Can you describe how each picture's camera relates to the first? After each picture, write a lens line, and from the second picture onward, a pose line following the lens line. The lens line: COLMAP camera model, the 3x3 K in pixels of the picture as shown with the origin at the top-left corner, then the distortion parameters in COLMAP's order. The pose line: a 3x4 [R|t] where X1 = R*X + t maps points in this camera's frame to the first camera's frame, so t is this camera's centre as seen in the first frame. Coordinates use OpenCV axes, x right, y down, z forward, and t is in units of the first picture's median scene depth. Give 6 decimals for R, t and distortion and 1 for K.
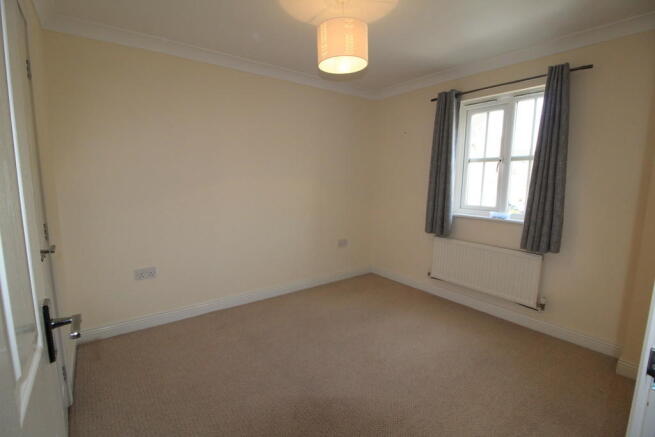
lens RADIAL K [[316.2, 0, 328.9], [0, 316.2, 216.9], [0, 0, 1]] dist [-0.002712, -0.000369]
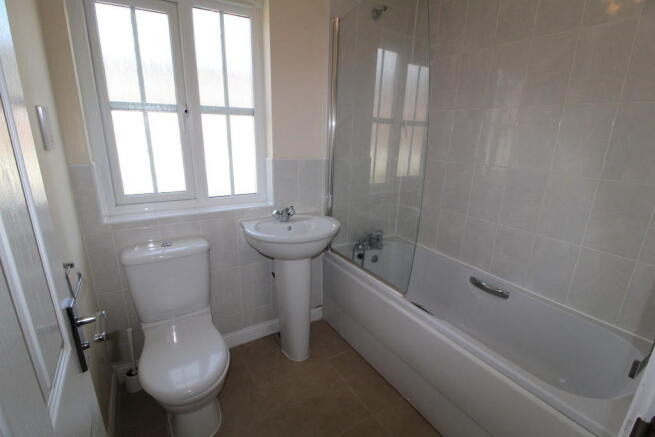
lens RADIAL K [[316.2, 0, 328.8], [0, 316.2, 218.7], [0, 0, 1]] dist [-0.002712, -0.000369]
pose [[0.082723, -0.272382, 0.958627, -0.100388], [0.111185, 0.958441, 0.262735, -0.220216], [-0.990351, 0.084850, 0.109570, 1.364963]]
